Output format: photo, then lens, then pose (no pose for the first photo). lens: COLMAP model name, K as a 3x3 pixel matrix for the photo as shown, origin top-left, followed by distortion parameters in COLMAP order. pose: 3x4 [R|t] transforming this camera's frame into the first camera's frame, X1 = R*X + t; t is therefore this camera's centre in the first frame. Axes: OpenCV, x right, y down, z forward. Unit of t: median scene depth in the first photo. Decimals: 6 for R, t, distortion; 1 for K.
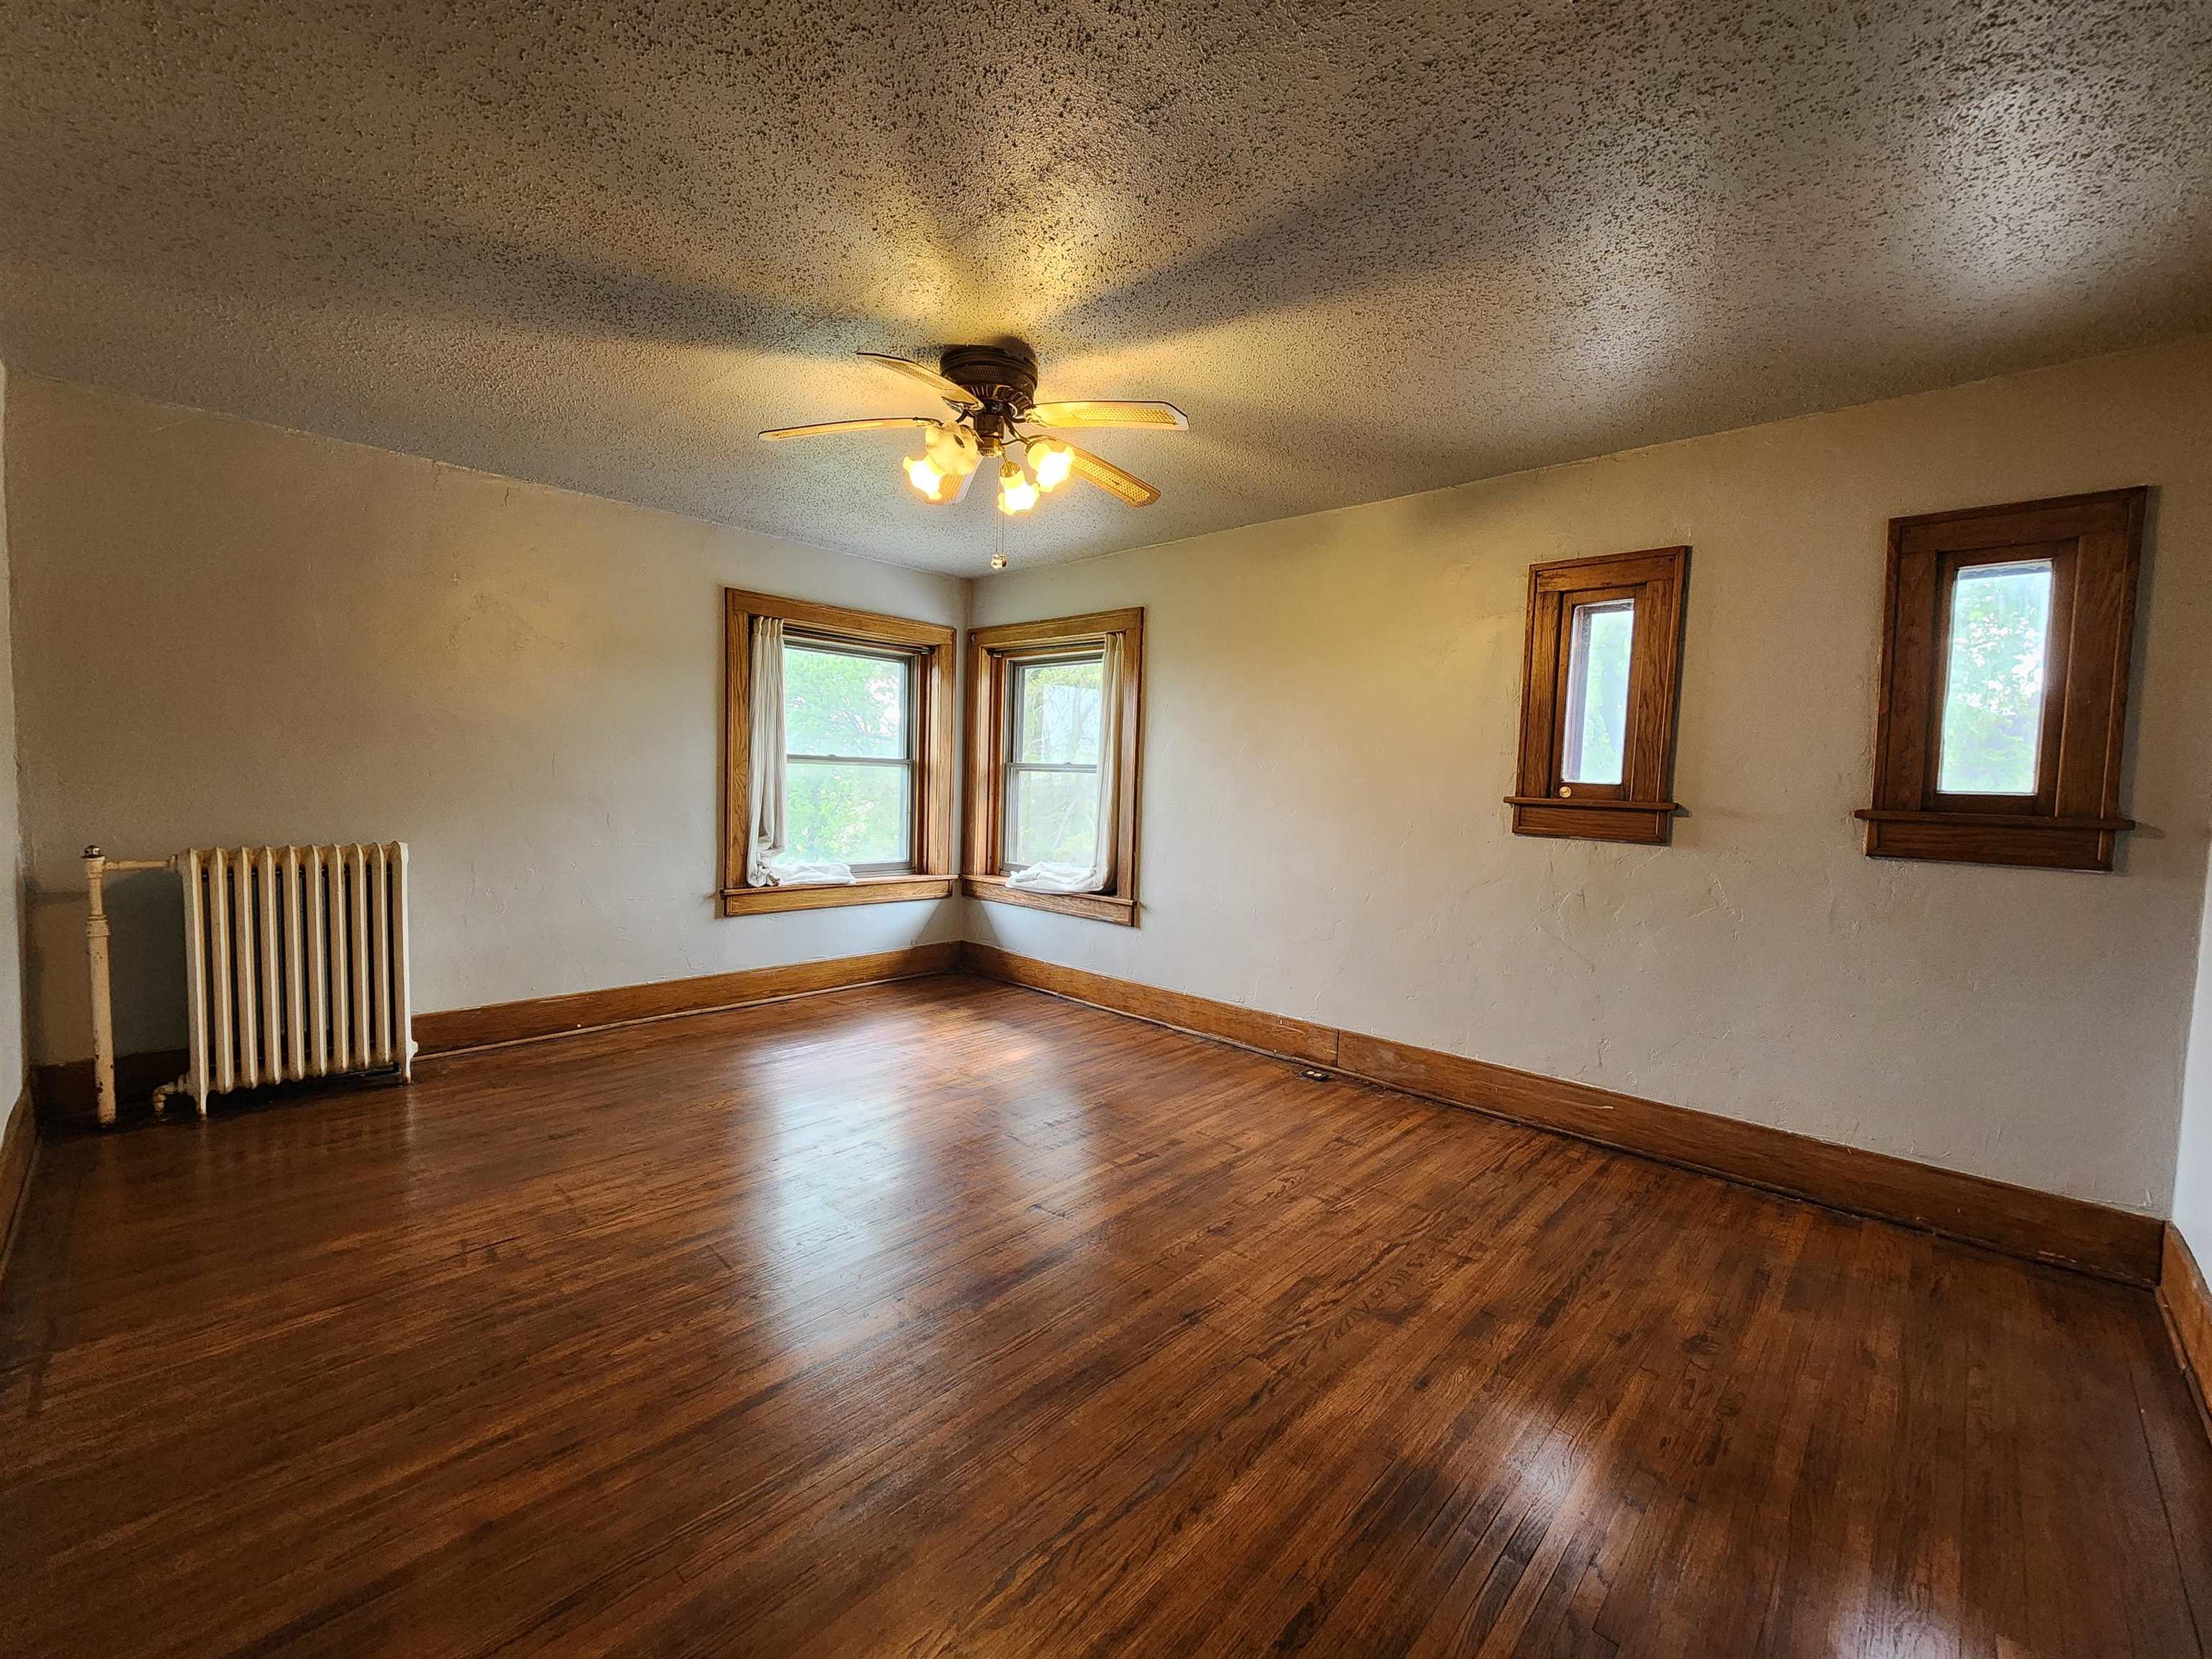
lens RADIAL K [[902.9, 0, 1100.7], [0, 902.9, 828.4], [0, 0, 1]] dist [0.000222, -0.000094]
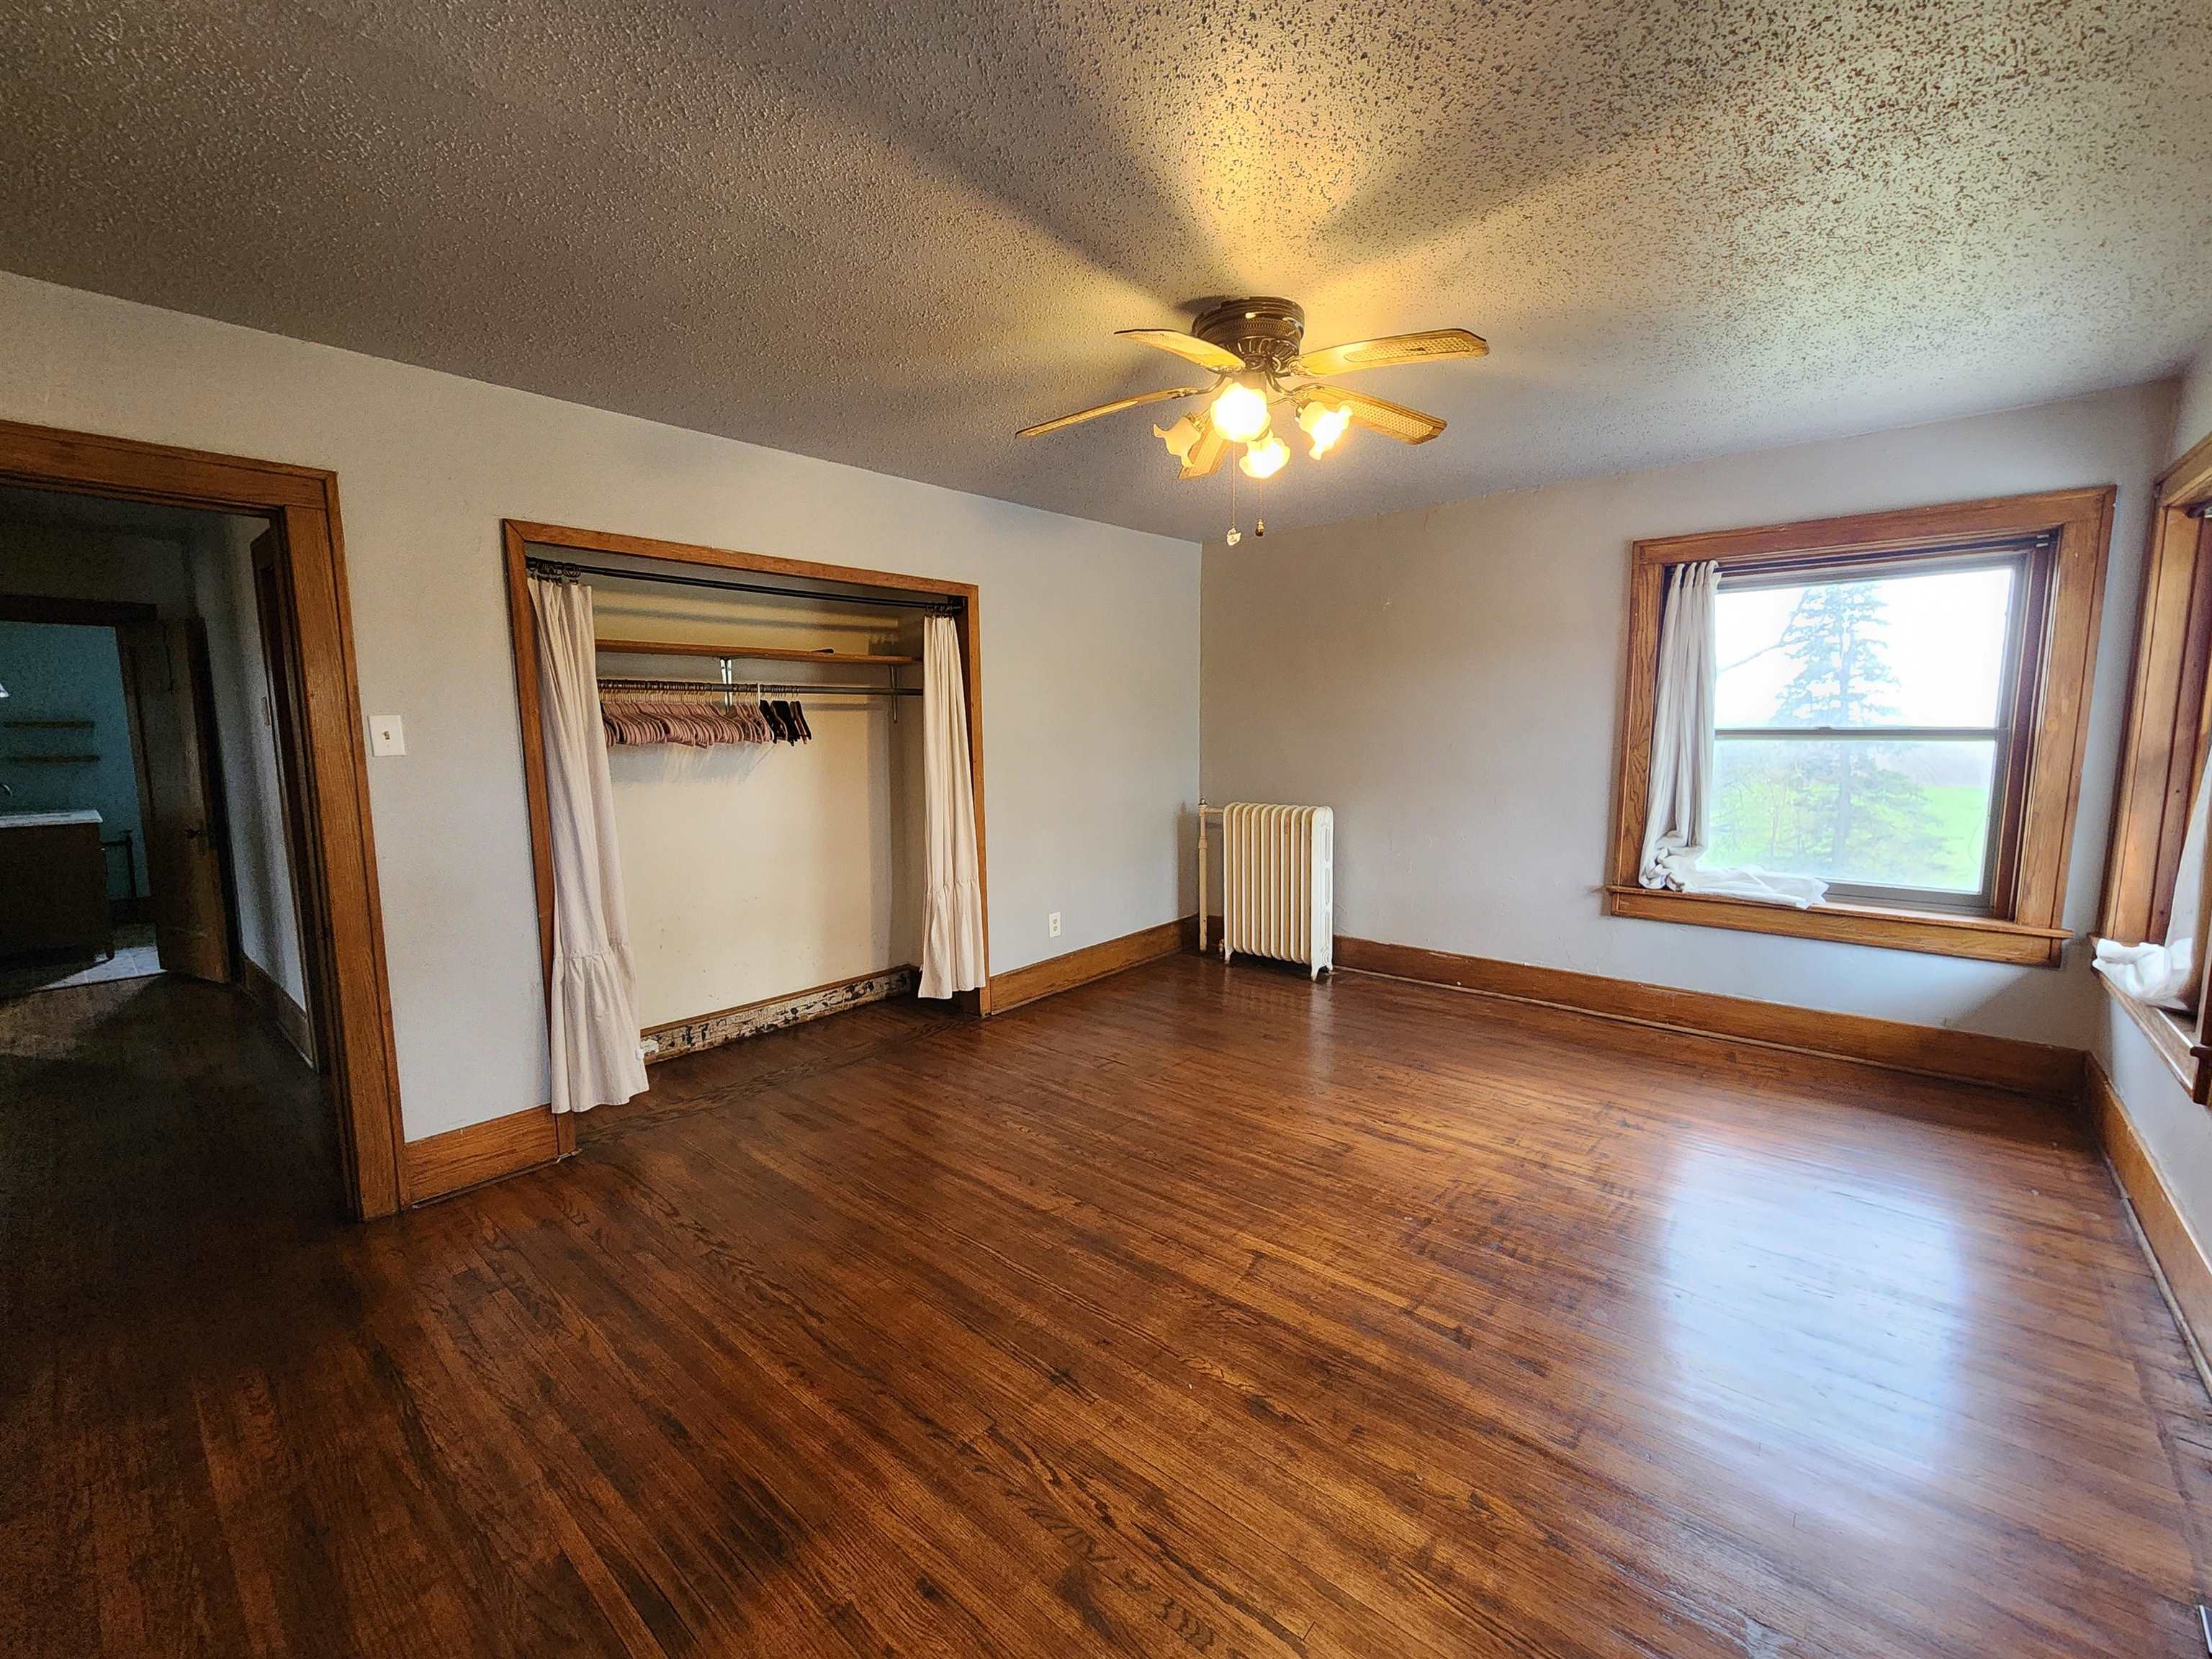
lens RADIAL K [[902.9, 0, 1105.0], [0, 902.9, 829.4], [0, 0, 1]] dist [0.000222, -0.000094]
pose [[0.054392, 0.083721, -0.995004, 0.507425], [-0.047053, 0.995587, 0.081198, -0.041462], [0.997410, 0.042402, 0.058091, 0.514171]]
